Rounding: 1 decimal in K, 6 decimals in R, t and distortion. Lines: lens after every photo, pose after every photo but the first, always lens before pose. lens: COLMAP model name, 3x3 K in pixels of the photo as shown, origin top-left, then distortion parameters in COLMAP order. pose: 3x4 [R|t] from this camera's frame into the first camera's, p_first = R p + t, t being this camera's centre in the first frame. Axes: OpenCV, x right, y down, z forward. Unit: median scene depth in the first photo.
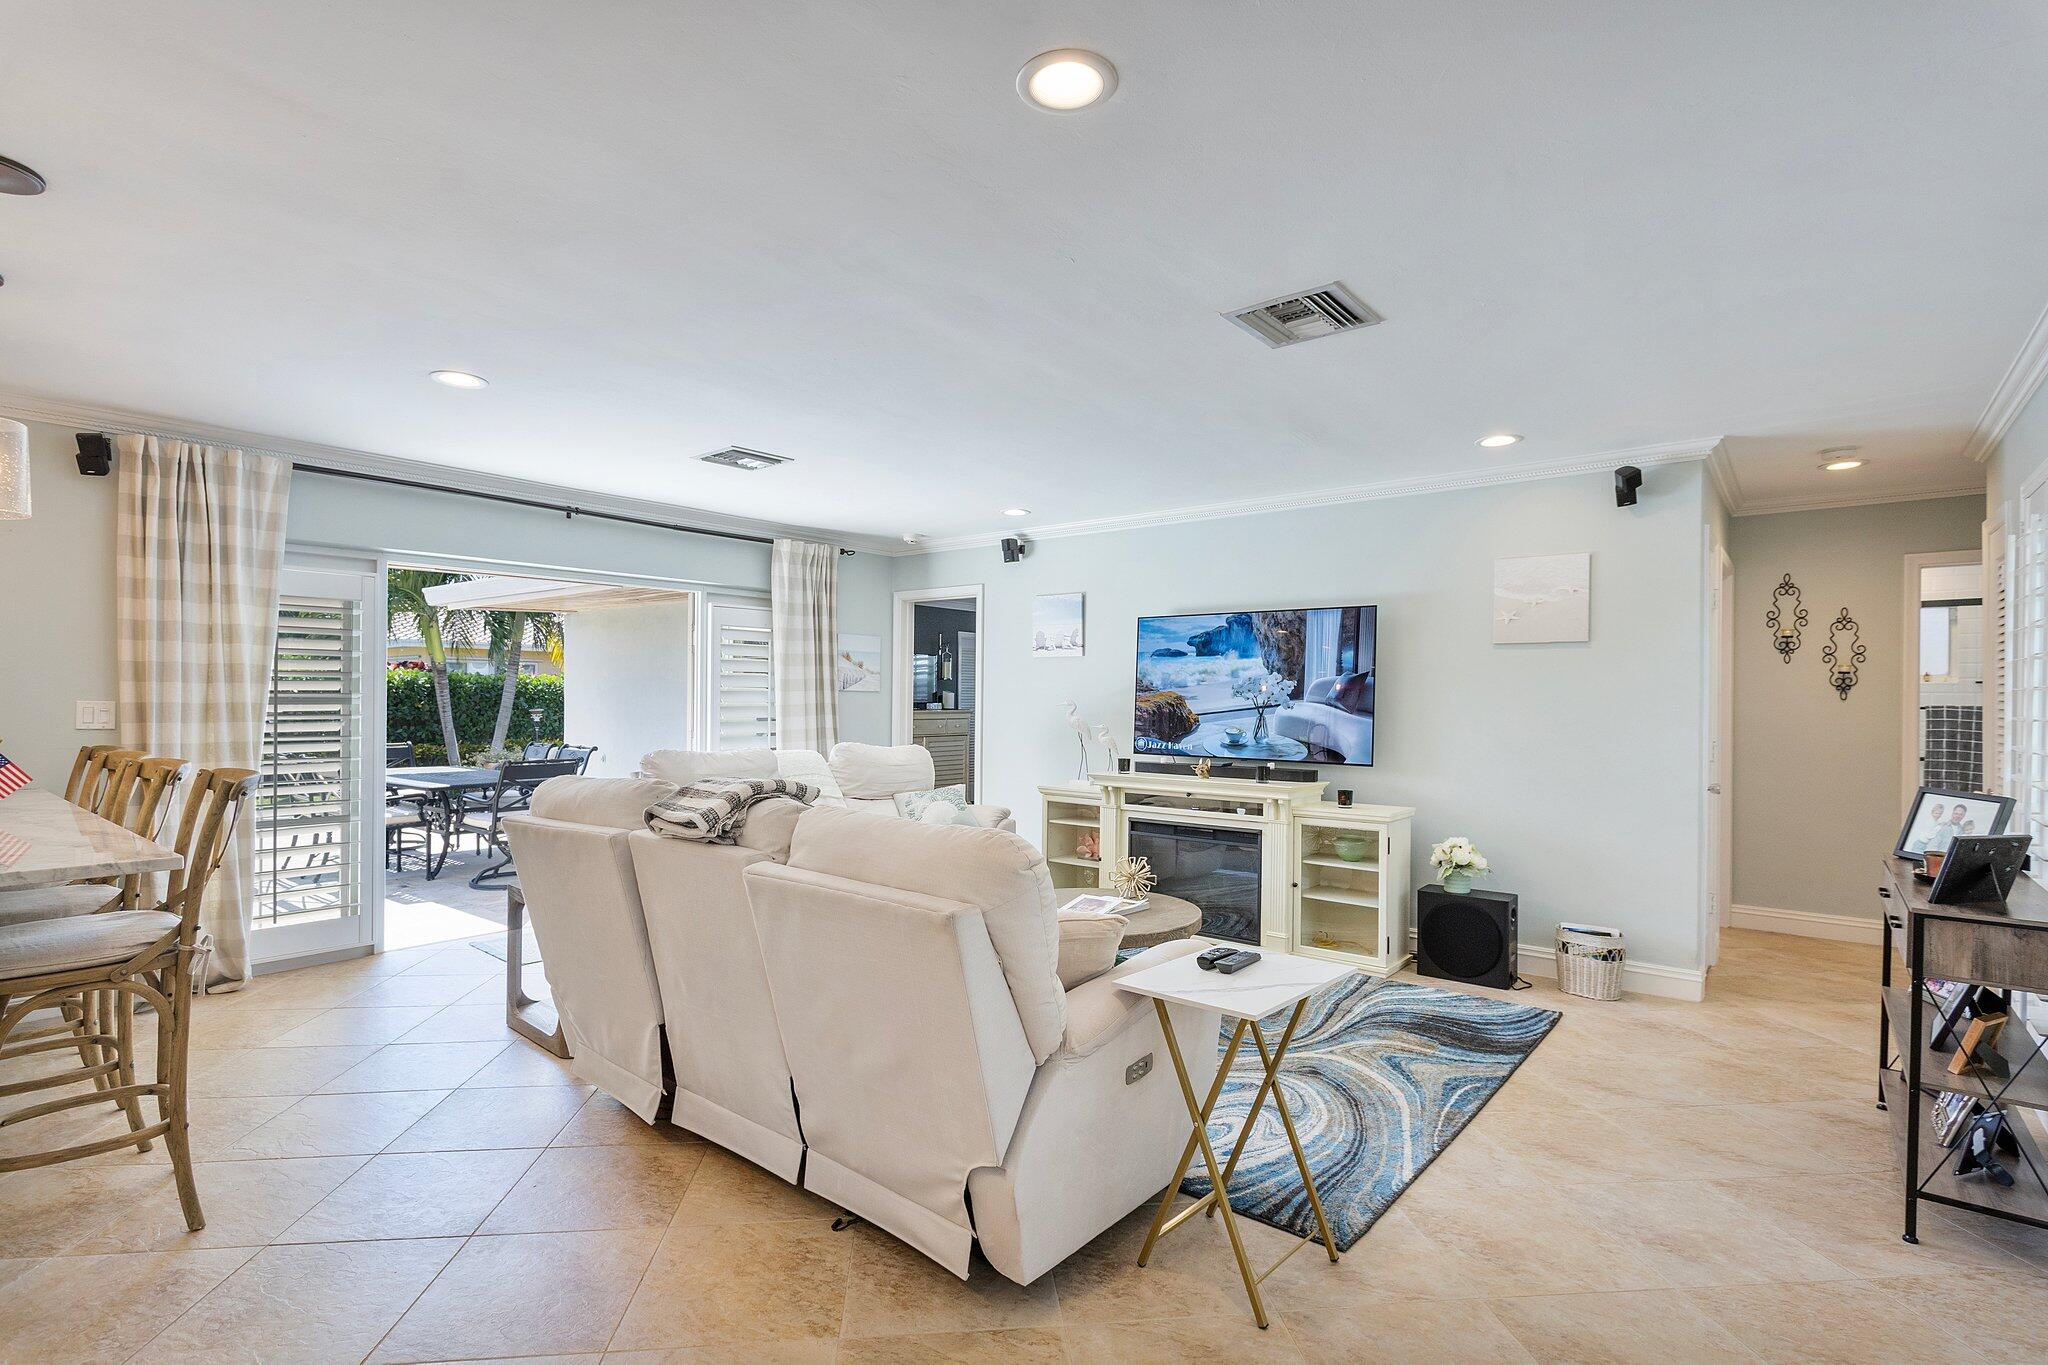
lens RADIAL K [[965.1, 0, 996.5], [0, 965.1, 689.7], [0, 0, 1]] dist [0.003439, 0.000007]
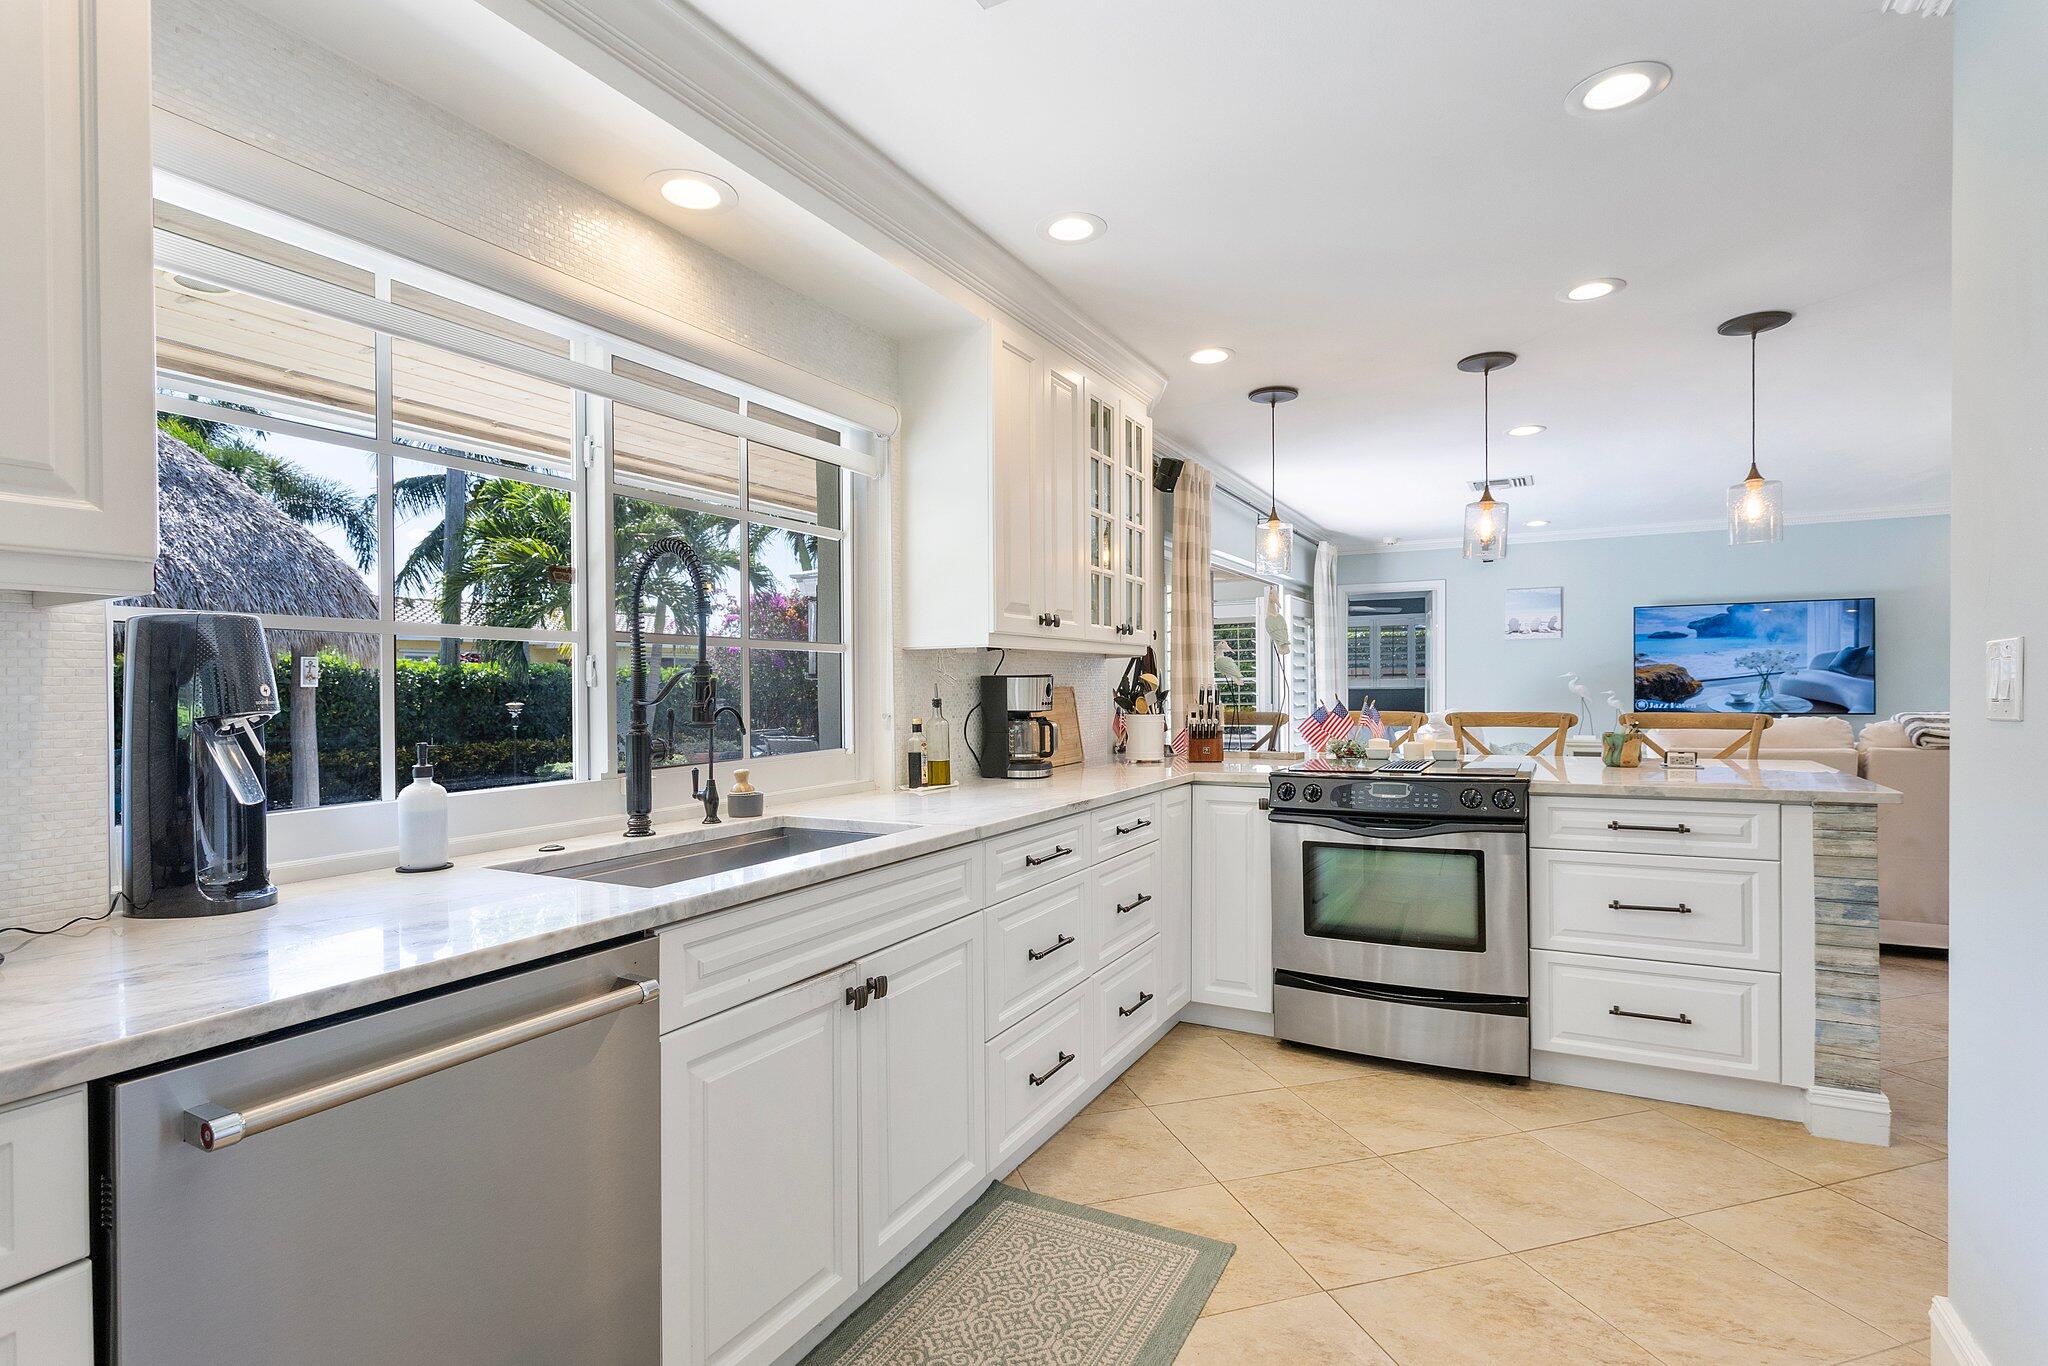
lens RADIAL K [[961.9, 0, 1025.5], [0, 961.9, 698.6], [0, 0, 1]] dist [-0.002766, -0.000678]
pose [[0.980731, -0.018493, 0.194485, -0.998861], [0.015116, 0.999708, 0.018833, 0.011500], [-0.194777, -0.015531, 0.980725, -0.106458]]
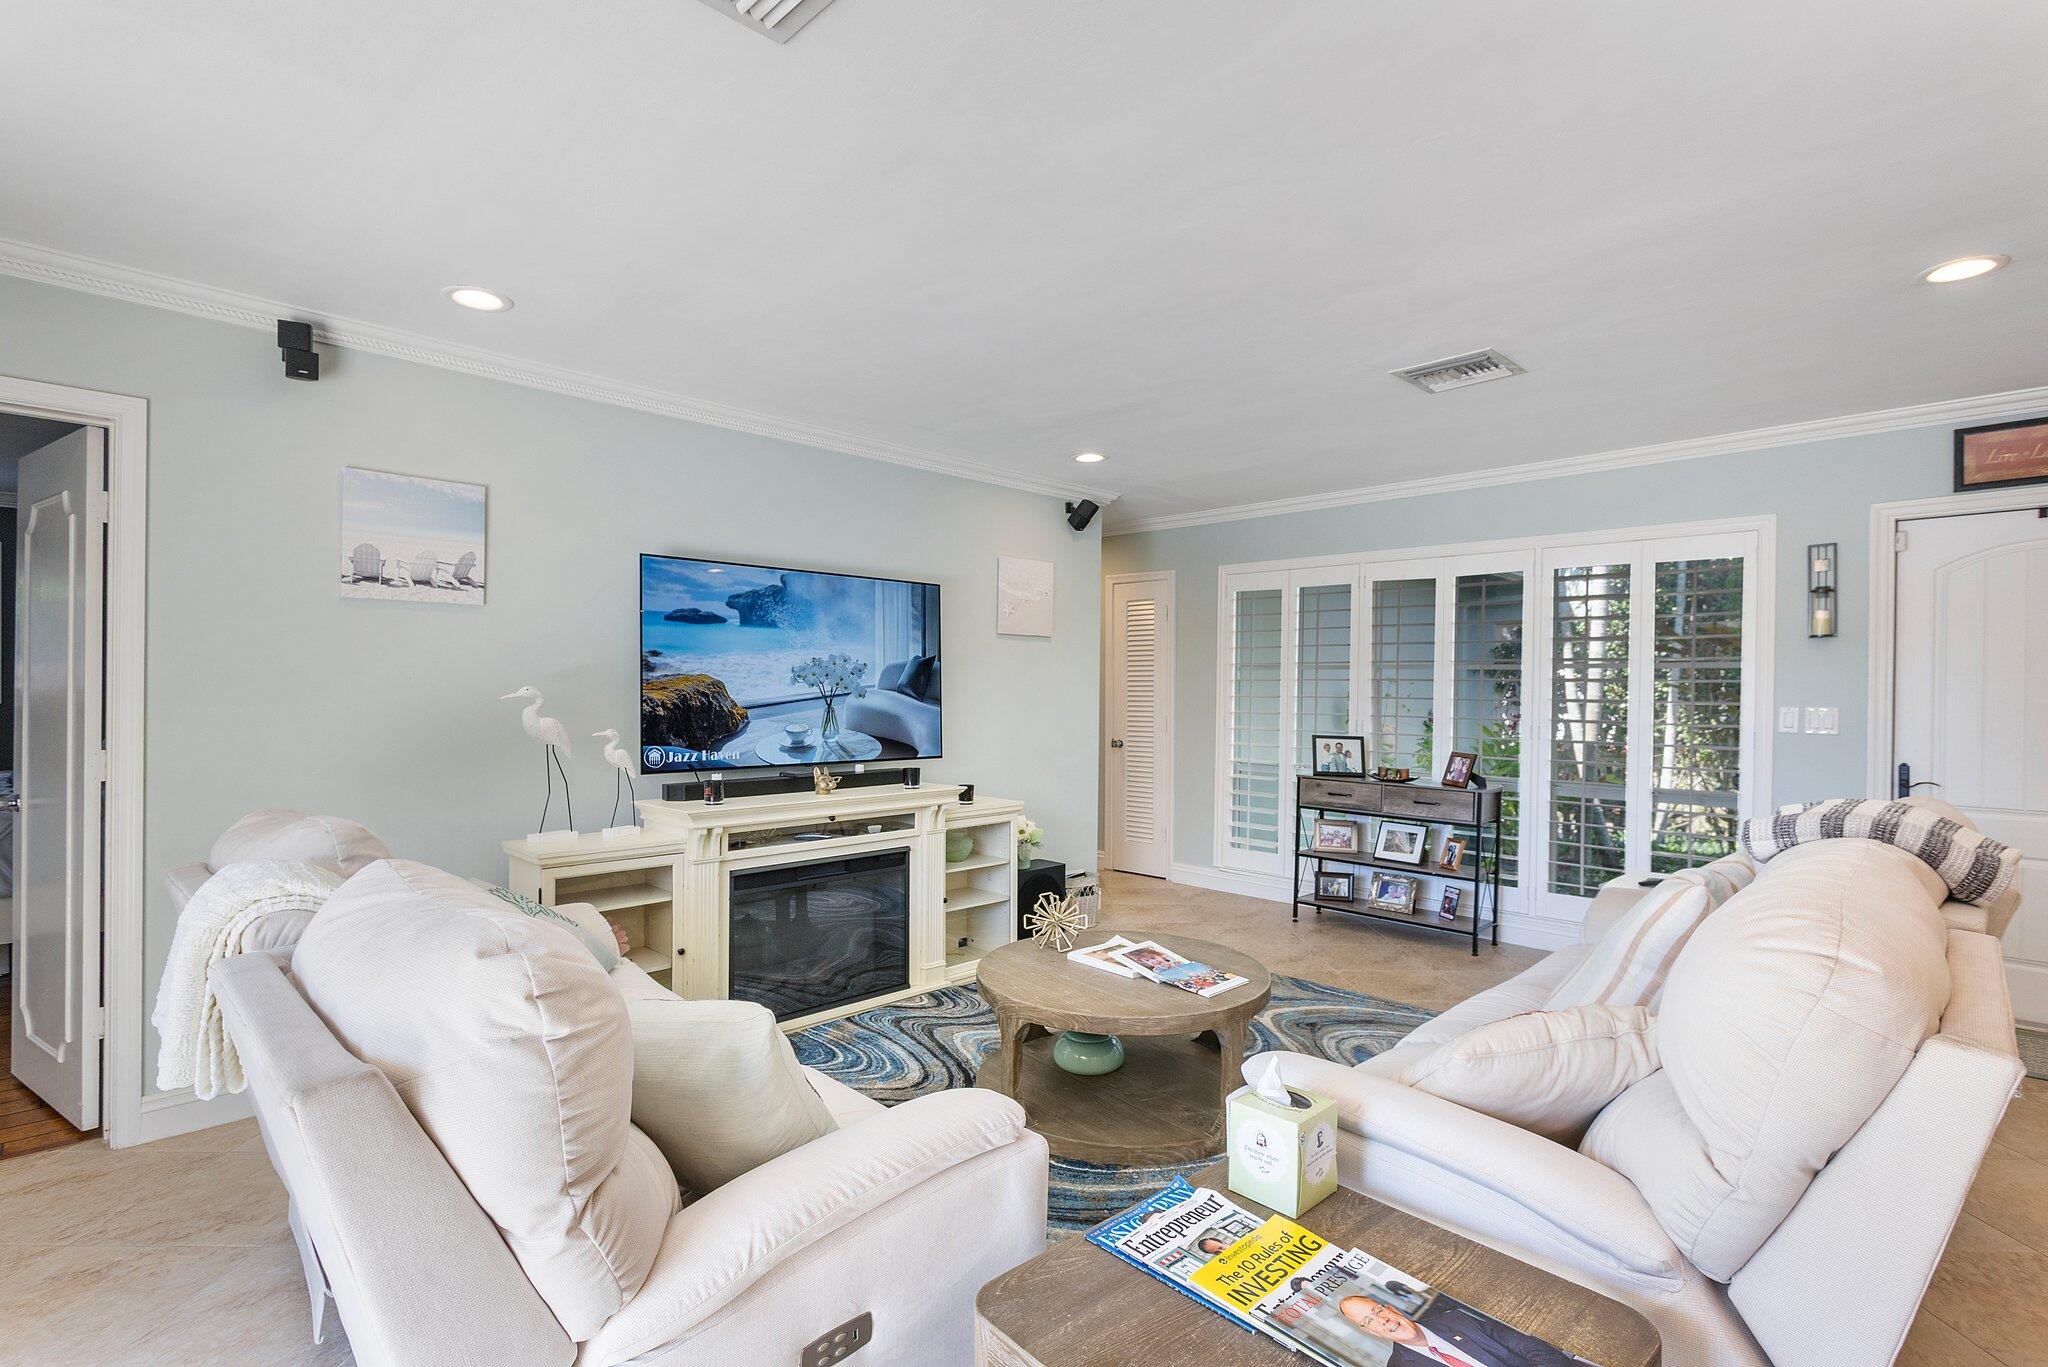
lens RADIAL K [[1003.1, 0, 1032.9], [0, 1003.1, 690.7], [0, 0, 1]] dist [0.002246, 0.000058]
pose [[0.067787, -0.010047, 0.997649, -0.529116], [-0.012945, 0.999856, 0.010949, 0.002803], [-0.997616, -0.013656, 0.067647, 0.787013]]
